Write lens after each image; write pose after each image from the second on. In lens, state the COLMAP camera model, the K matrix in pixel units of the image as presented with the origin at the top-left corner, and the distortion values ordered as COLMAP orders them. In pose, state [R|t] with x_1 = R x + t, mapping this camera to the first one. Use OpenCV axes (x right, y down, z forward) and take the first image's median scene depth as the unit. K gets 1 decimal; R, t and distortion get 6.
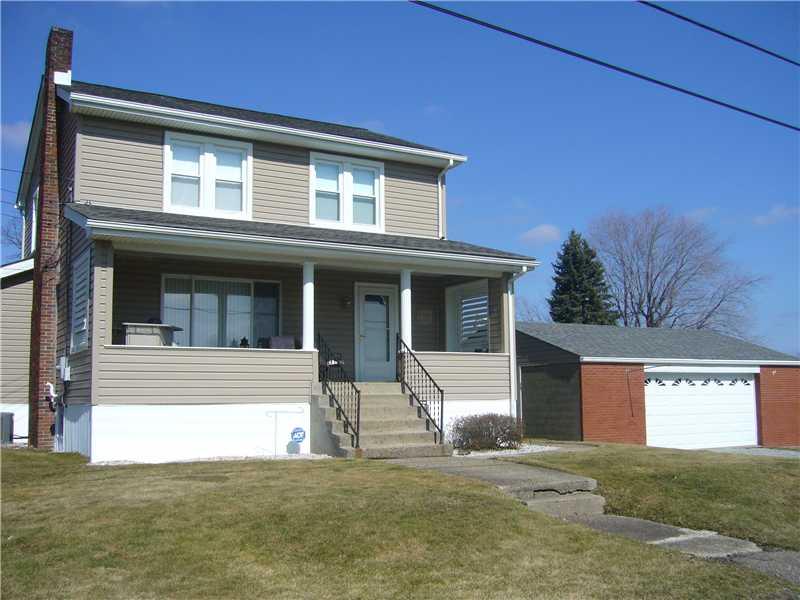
lens RADIAL K [[859.0, 0, 400.0], [0, 859.0, 300.0], [0, 0, 1]] dist [-0.076963, 0.008074]
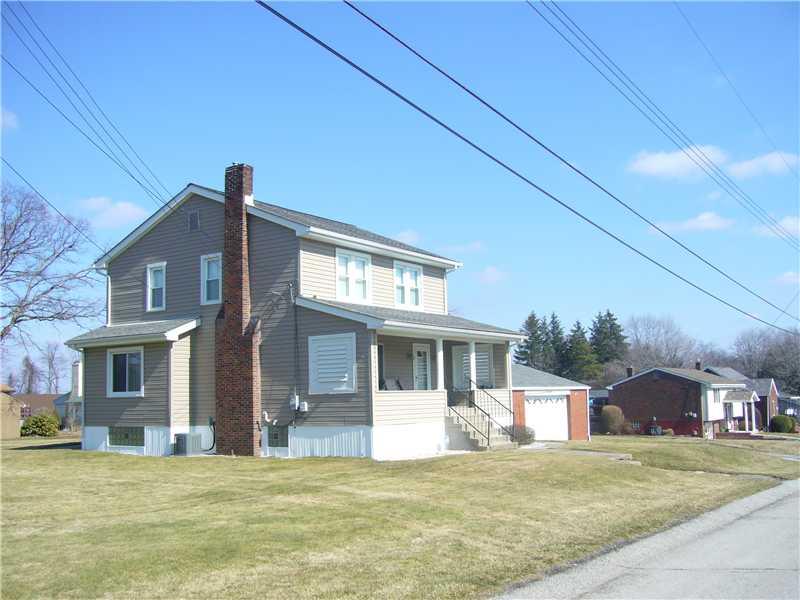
lens RADIAL K [[859.0, 0, 400.0], [0, 859.0, 300.0], [0, 0, 1]] dist [-0.076963, 0.008074]
pose [[0.898514, 0.038518, 0.437252, -0.804420], [-0.036375, 0.999250, -0.013277, -0.082181], [-0.437436, -0.003975, 0.899241, -0.432024]]
